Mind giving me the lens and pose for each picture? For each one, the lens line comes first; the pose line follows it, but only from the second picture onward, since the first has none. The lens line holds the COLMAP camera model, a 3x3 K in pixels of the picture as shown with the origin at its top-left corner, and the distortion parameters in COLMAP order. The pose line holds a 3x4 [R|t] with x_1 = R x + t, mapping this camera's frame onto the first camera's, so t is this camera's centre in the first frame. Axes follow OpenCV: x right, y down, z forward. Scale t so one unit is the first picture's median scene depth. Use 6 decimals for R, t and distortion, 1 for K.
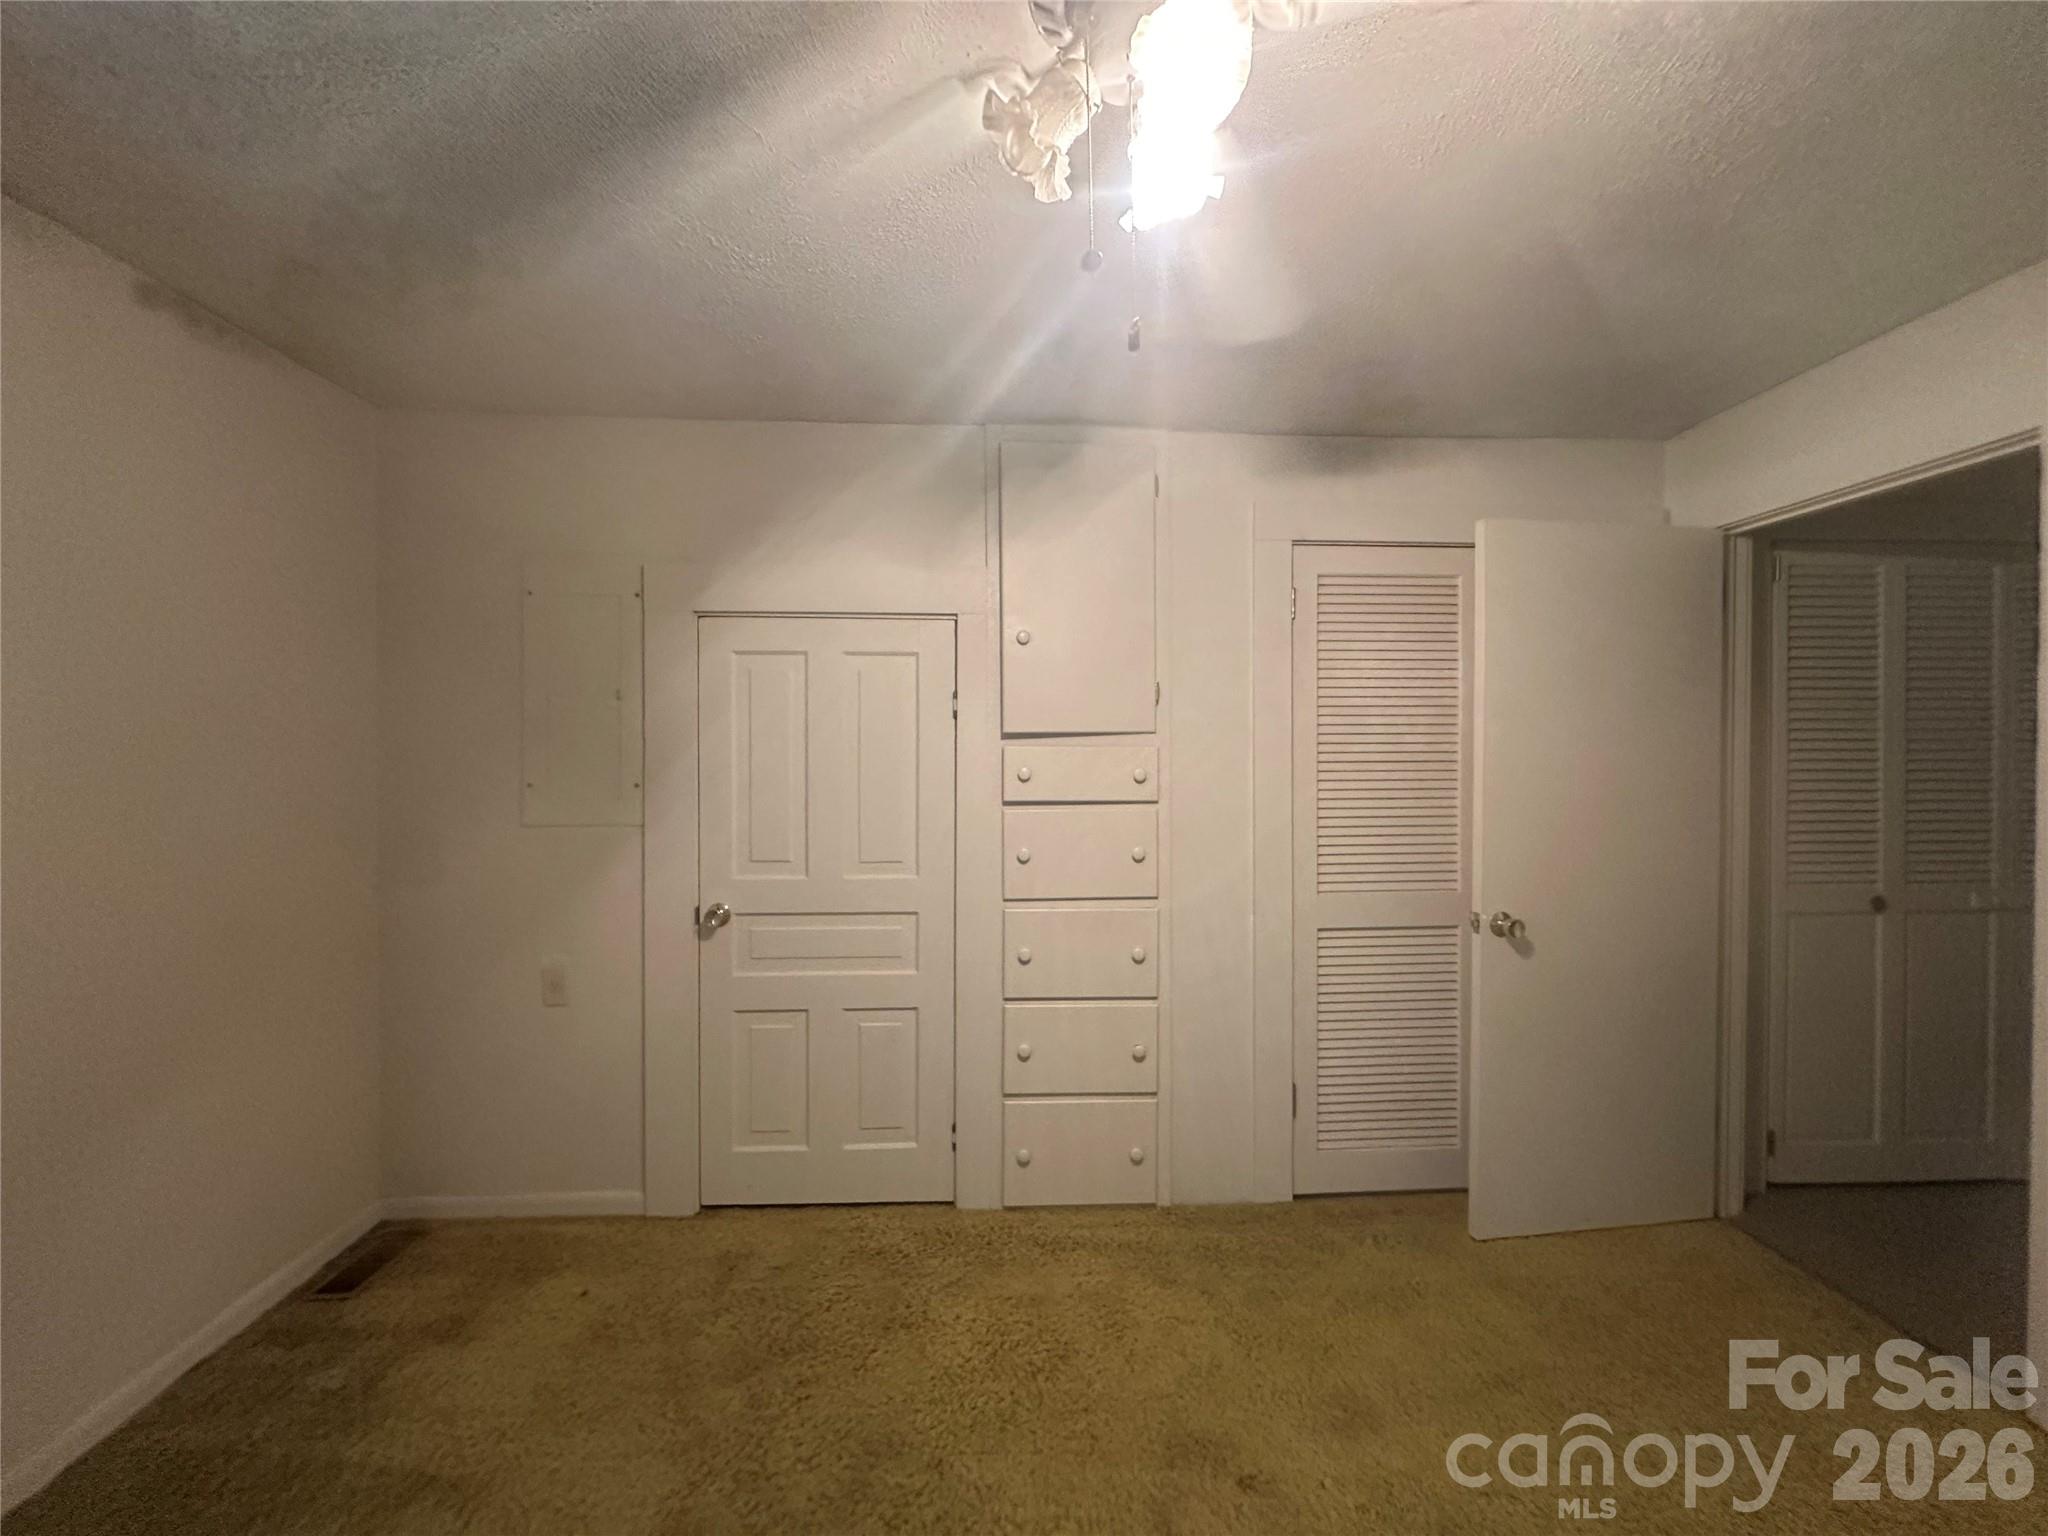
lens RADIAL K [[824.5, 0, 1024.0], [0, 824.5, 768.0], [0, 0, 1]] dist [0.000331, 0.000050]
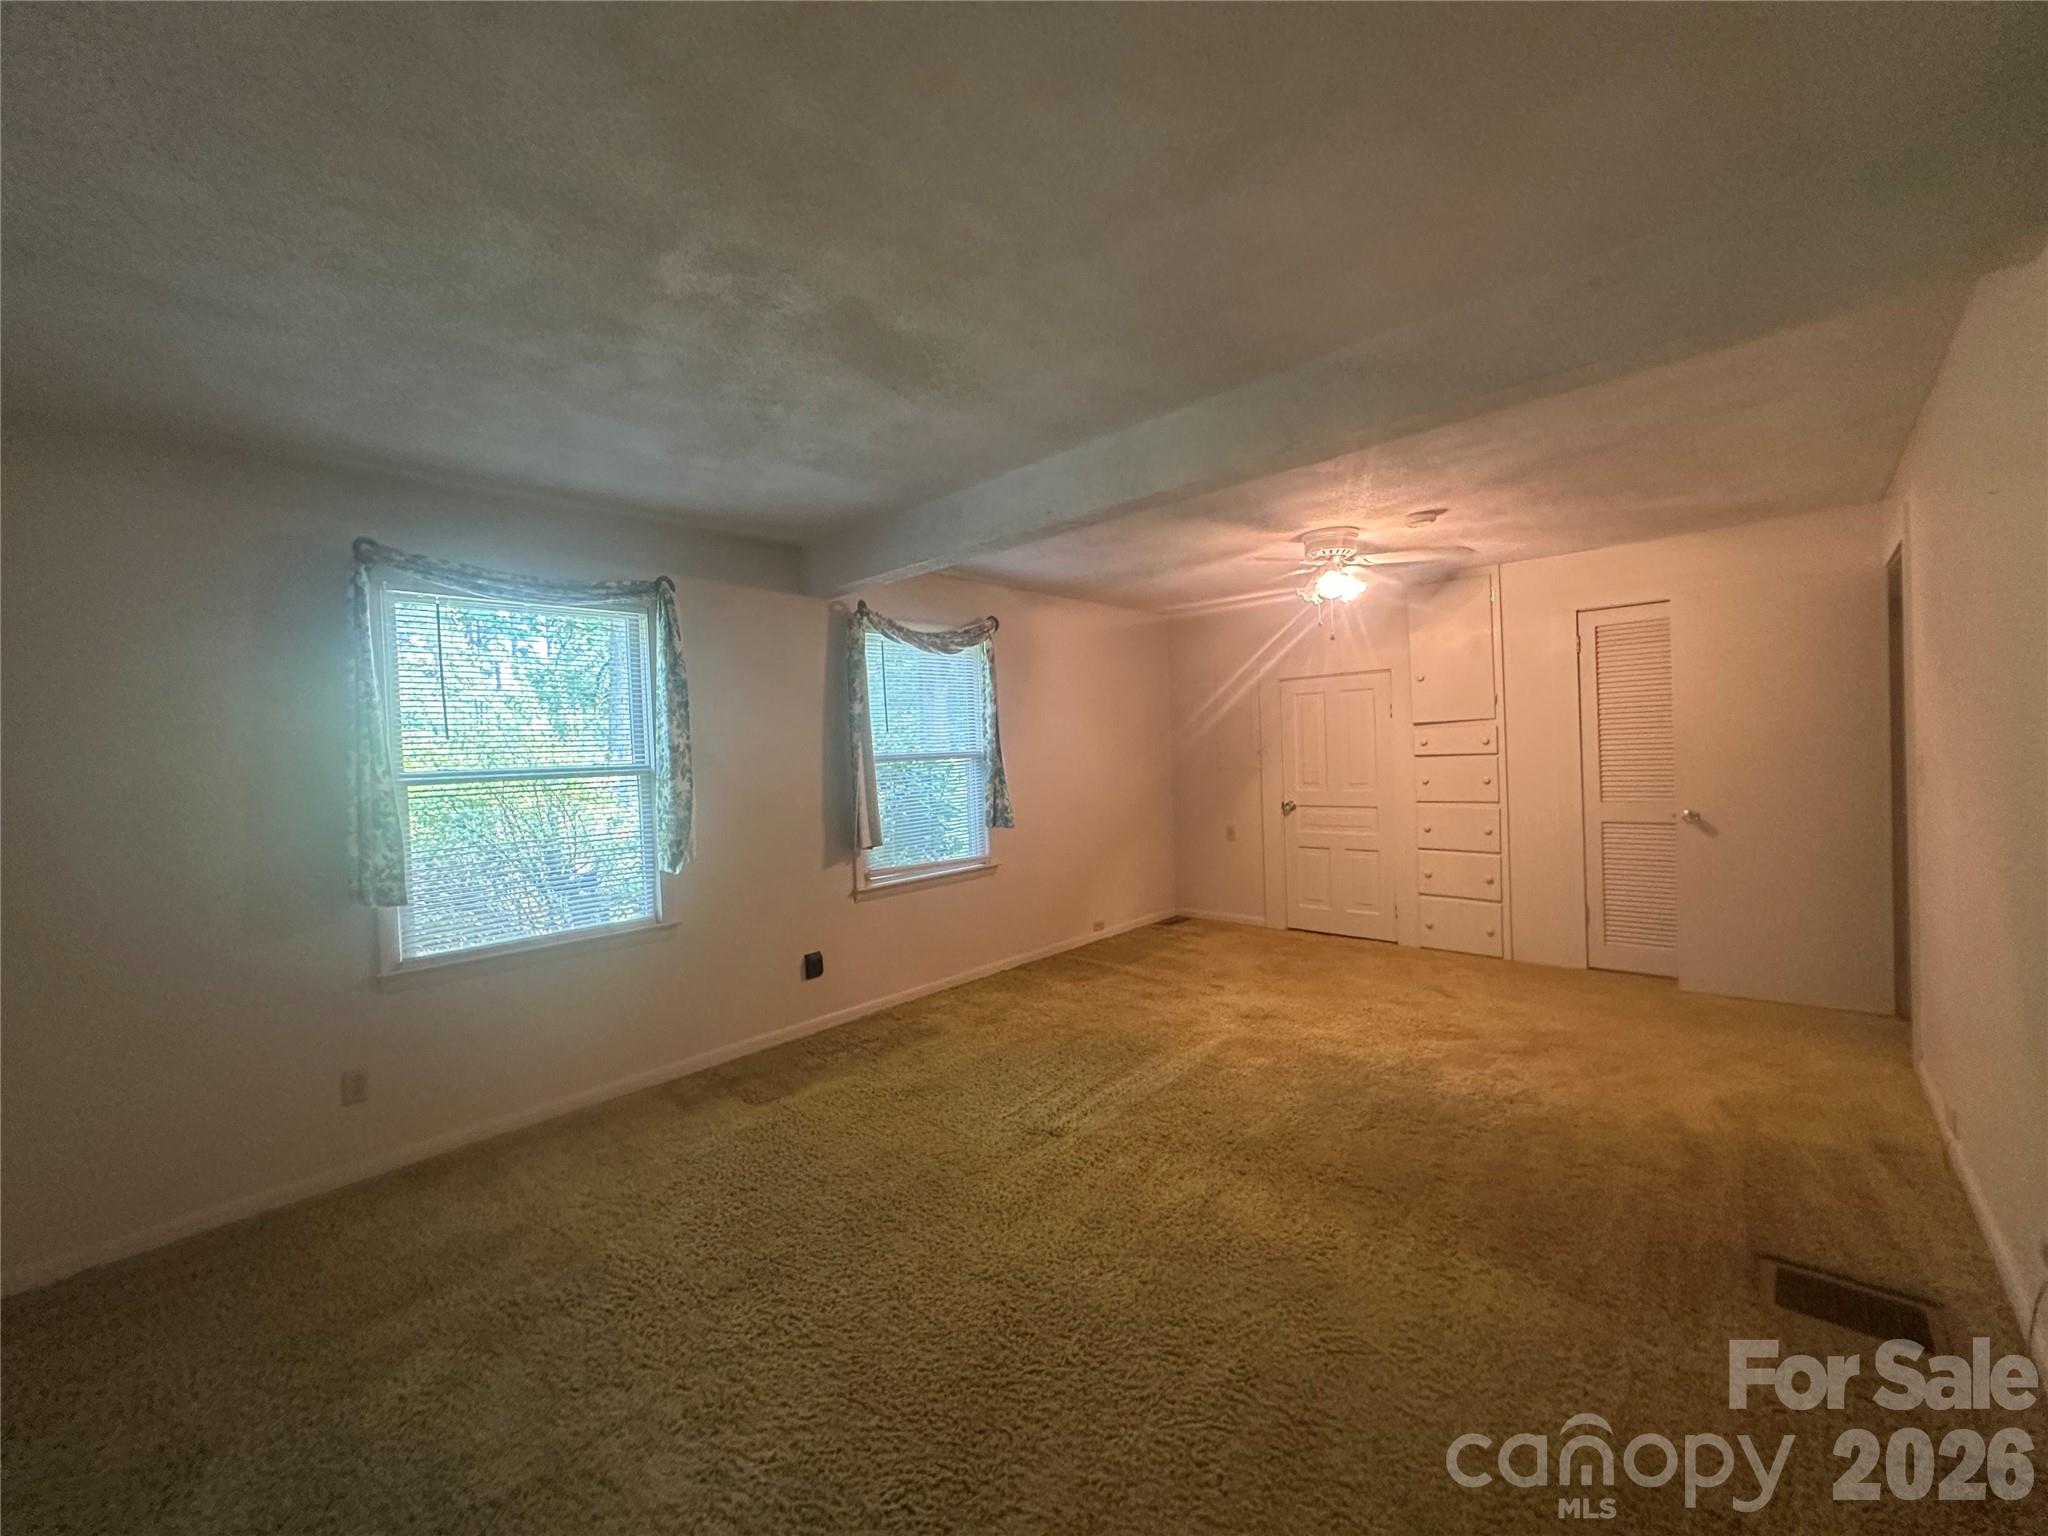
lens RADIAL K [[824.5, 0, 1024.0], [0, 824.5, 768.0], [0, 0, 1]] dist [0.000331, 0.000050]
pose [[0.695145, -0.016296, -0.718685, 0.796149], [0.033304, 0.999400, 0.009553, 0.019656], [0.718098, -0.030576, 0.695270, -1.190946]]
